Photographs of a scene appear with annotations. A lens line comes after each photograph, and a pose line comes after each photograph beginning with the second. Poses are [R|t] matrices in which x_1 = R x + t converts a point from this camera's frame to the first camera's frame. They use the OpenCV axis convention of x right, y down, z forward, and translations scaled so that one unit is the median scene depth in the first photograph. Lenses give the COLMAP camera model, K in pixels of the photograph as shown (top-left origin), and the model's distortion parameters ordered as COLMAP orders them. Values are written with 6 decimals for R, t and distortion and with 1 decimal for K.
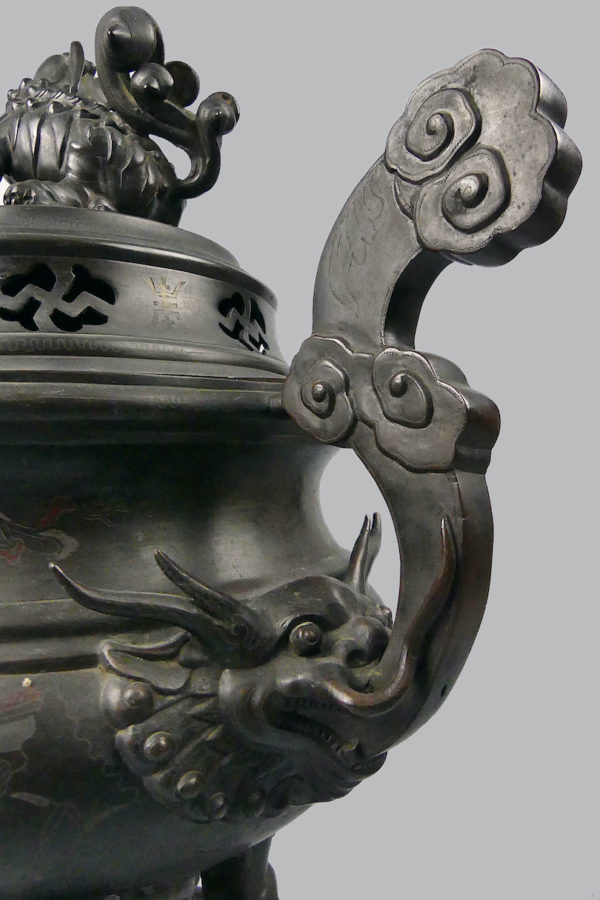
lens RADIAL K [[717.4, 0, 314.0], [0, 717.4, 450.8], [0, 0, 1]] dist [-0.007635, -0.001907]
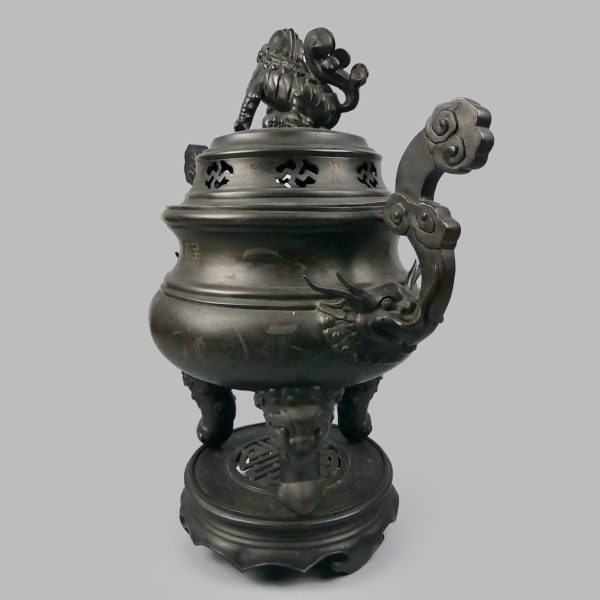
lens RADIAL K [[599.1, 0, 300.0], [0, 599.1, 300.0], [0, 0, 1]] dist [0.003332, -0.004872]
pose [[0.984032, 0.049329, -0.171021, 0.054049], [-0.013908, 0.979201, 0.202416, -0.231383], [0.177448, -0.196806, 0.964251, -1.351014]]
